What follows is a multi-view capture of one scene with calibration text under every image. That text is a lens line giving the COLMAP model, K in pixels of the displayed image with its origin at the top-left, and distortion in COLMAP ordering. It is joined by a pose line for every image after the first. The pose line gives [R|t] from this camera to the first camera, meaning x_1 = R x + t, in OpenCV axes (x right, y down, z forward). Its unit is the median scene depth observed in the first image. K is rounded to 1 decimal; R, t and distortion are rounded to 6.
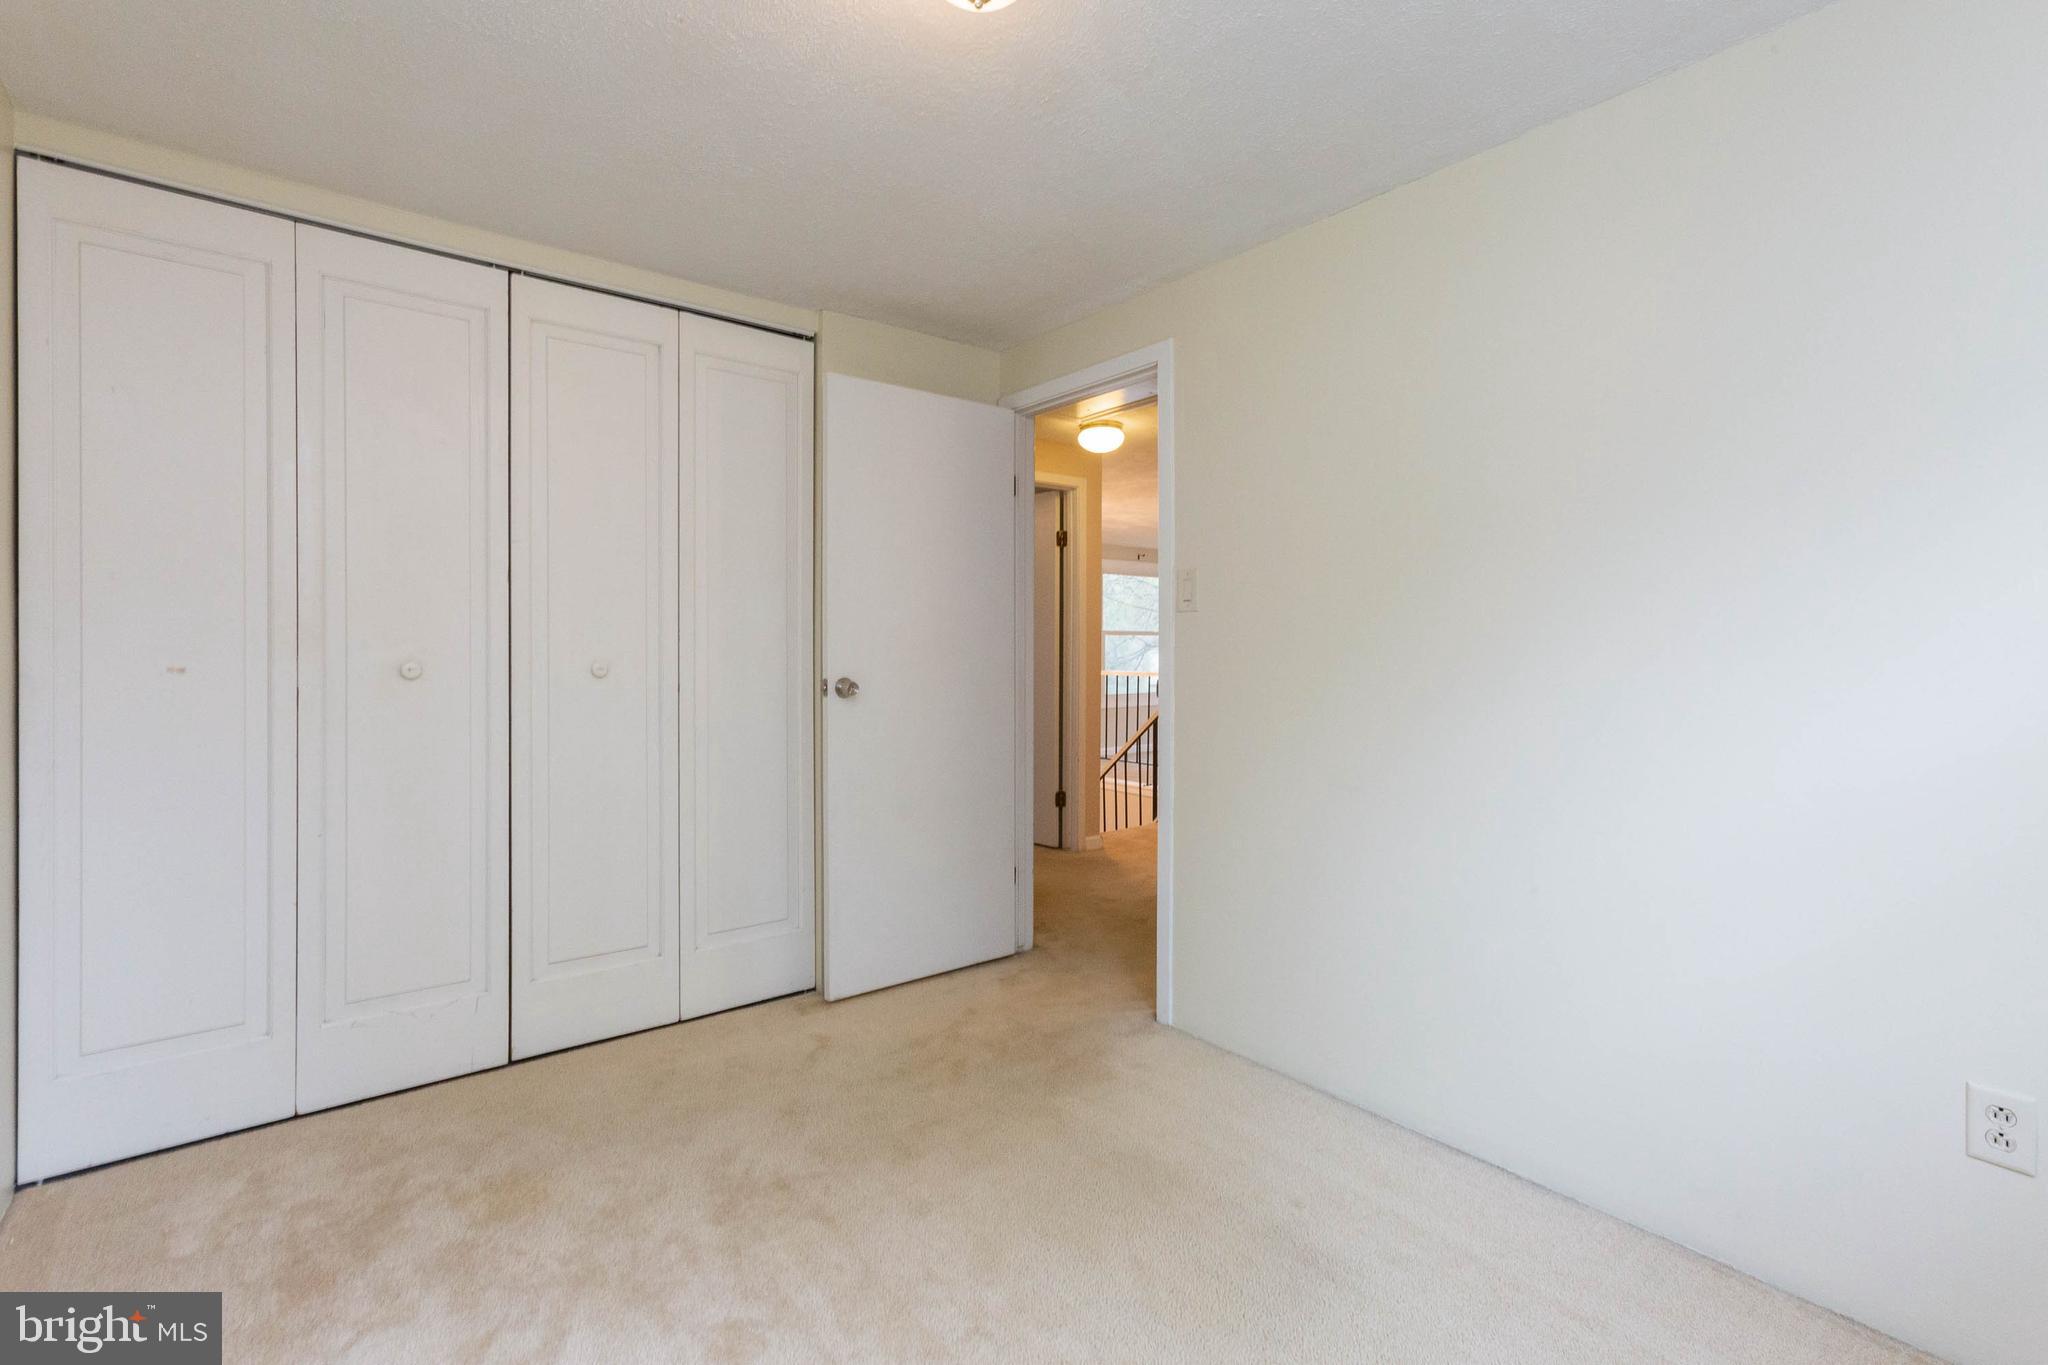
lens RADIAL K [[921.9, 0, 1024.1], [0, 921.9, 651.3], [0, 0, 1]] dist [0.001631, 0.000485]
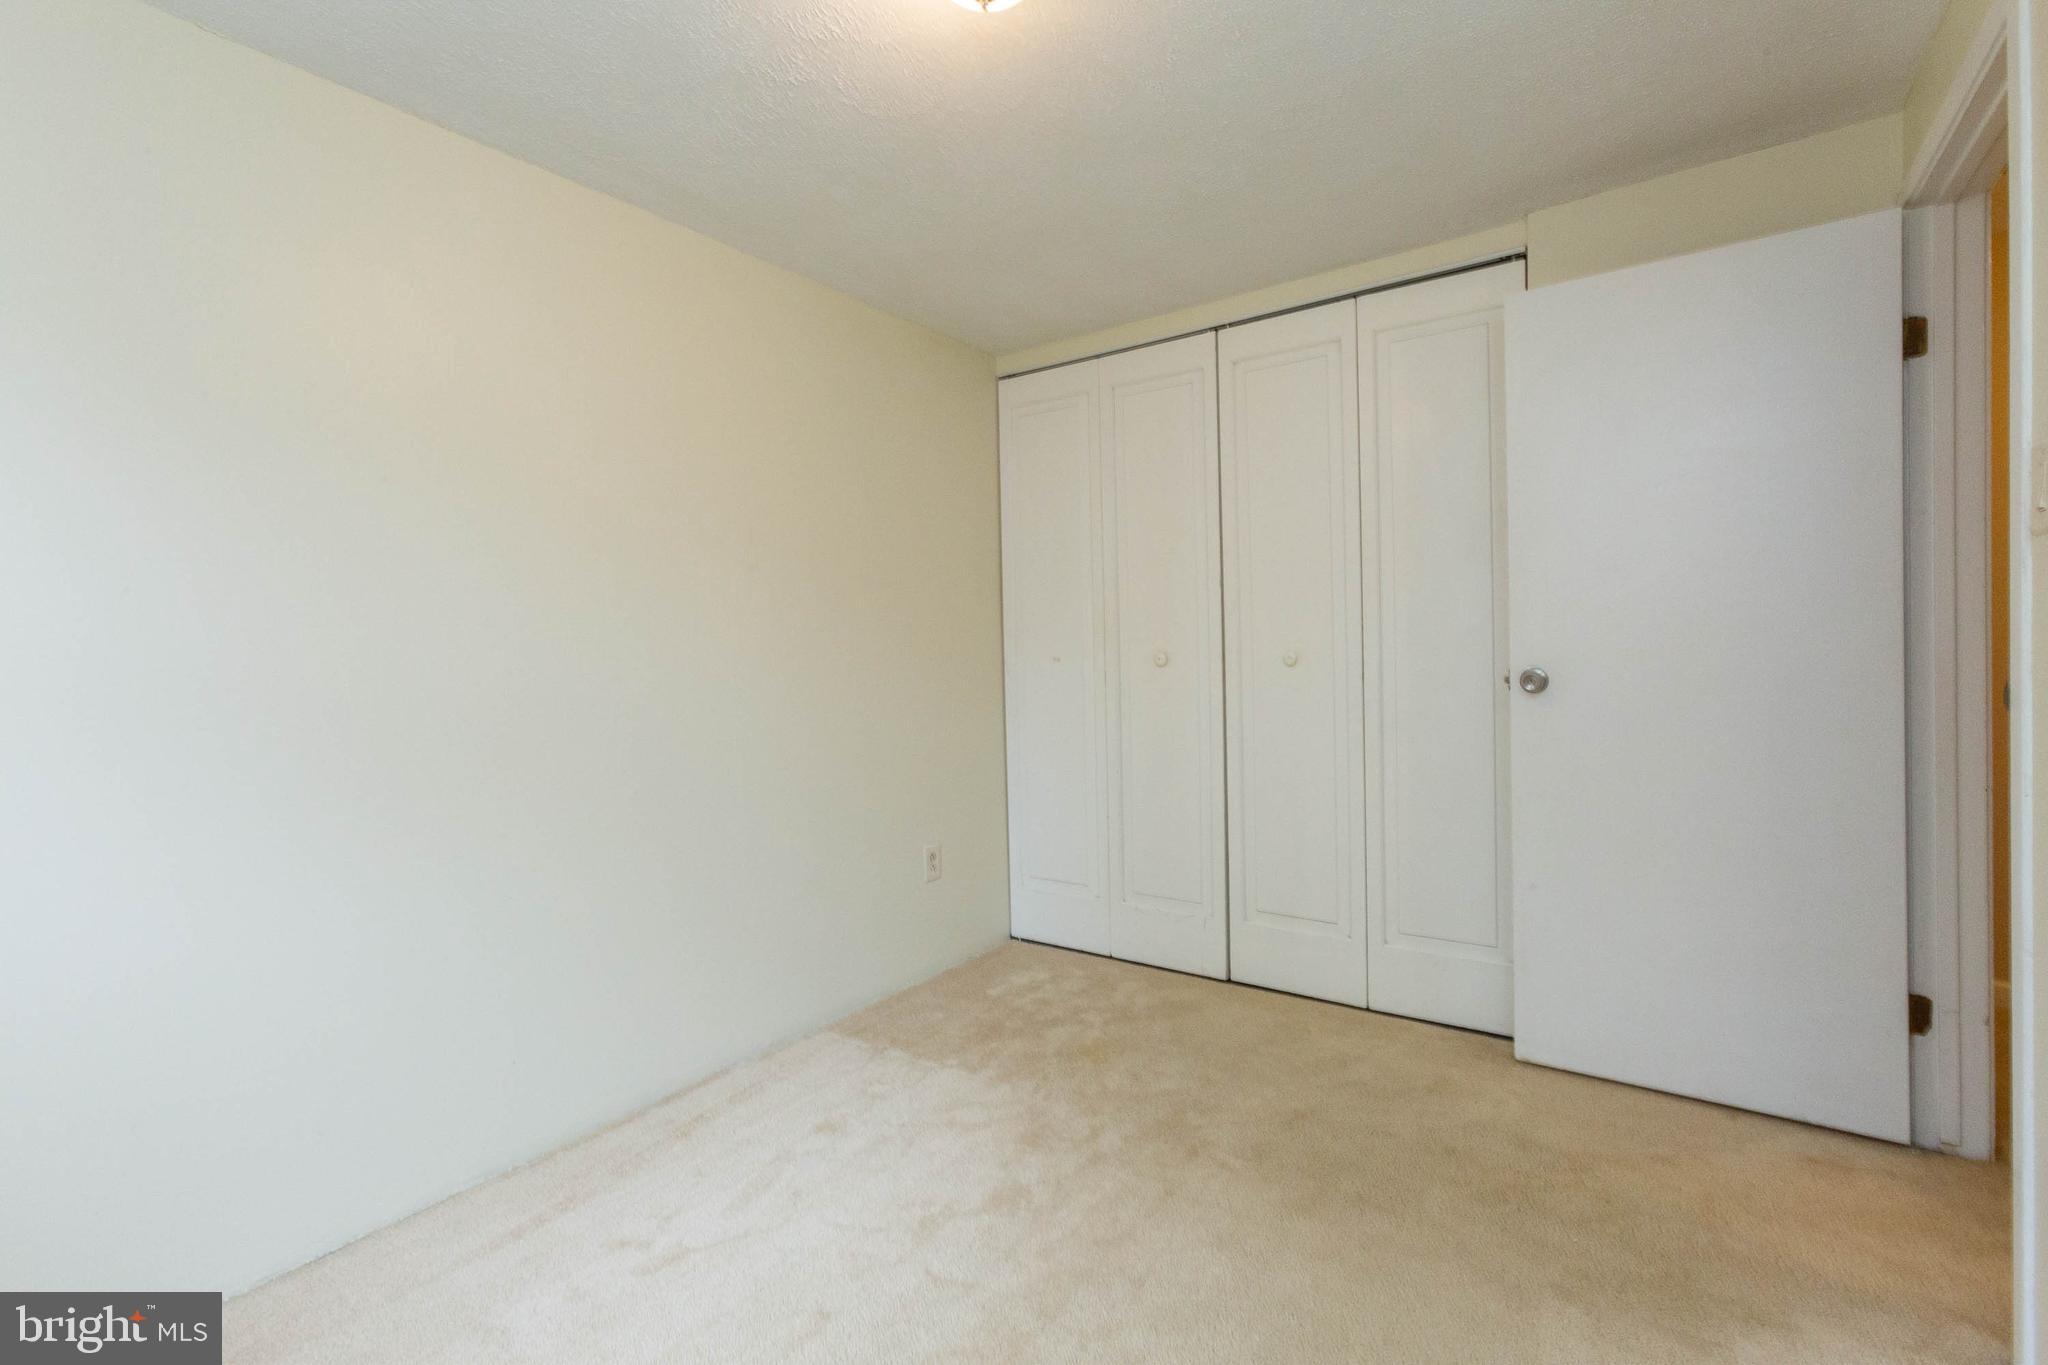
lens RADIAL K [[909.5, 0, 1025.0], [0, 909.5, 663.4], [0, 0, 1]] dist [-0.001554, -0.000058]
pose [[0.273248, 0.007528, -0.961914, 0.499185], [0.023540, 0.999618, 0.014510, 0.002210], [0.961656, -0.026608, 0.272966, 0.401473]]
